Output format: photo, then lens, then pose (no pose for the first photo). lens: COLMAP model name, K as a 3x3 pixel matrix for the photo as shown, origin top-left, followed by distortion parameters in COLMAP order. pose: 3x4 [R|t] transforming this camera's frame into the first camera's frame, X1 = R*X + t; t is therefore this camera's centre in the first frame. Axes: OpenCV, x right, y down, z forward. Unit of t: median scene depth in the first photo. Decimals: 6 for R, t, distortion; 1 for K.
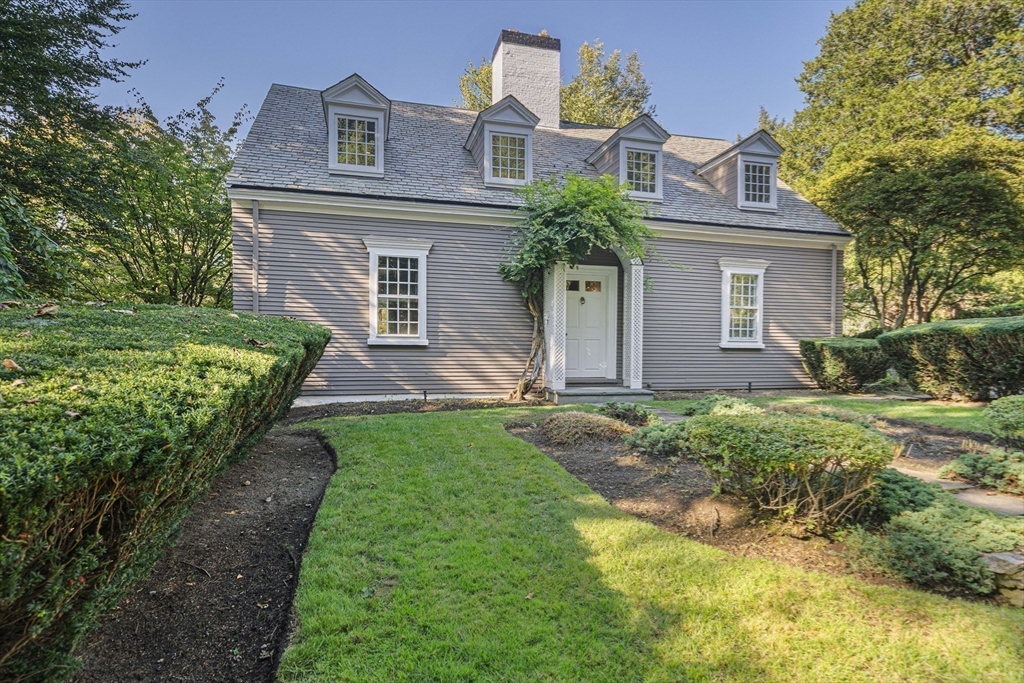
lens RADIAL K [[527.7, 0, 512.4], [0, 527.7, 349.9], [0, 0, 1]] dist [-0.000823, 0.000276]
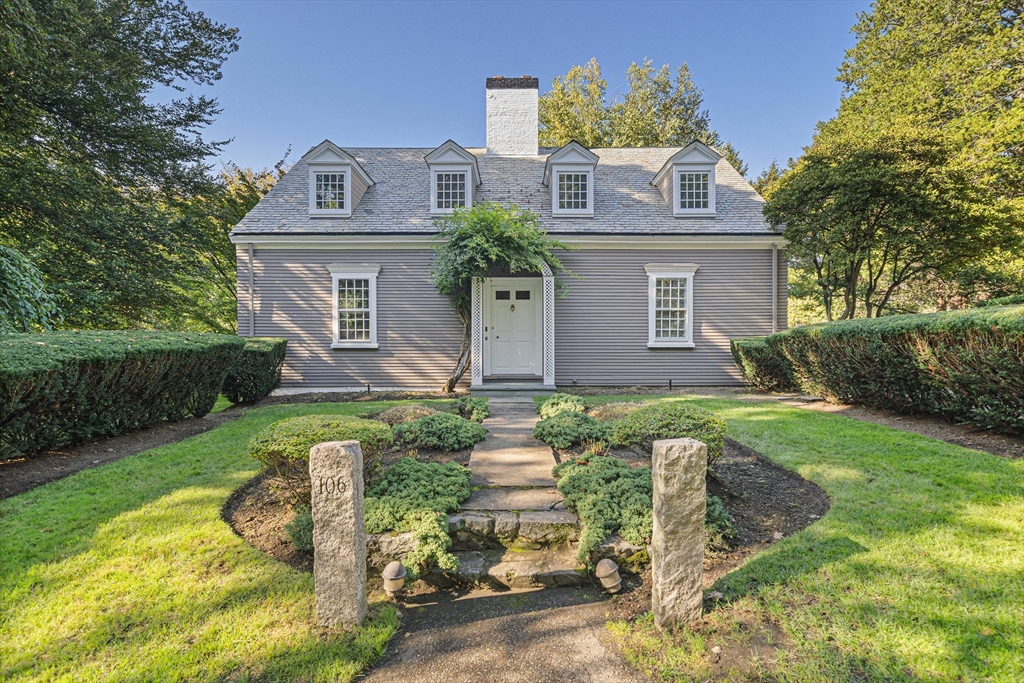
lens RADIAL K [[471.3, 0, 511.6], [0, 471.3, 335.2], [0, 0, 1]] dist [0.000407, 0.001118]
pose [[0.967239, -0.011909, -0.253587, 0.401012], [0.008481, 0.999857, -0.014606, -0.018520], [0.253725, 0.011977, 0.967202, -0.003436]]
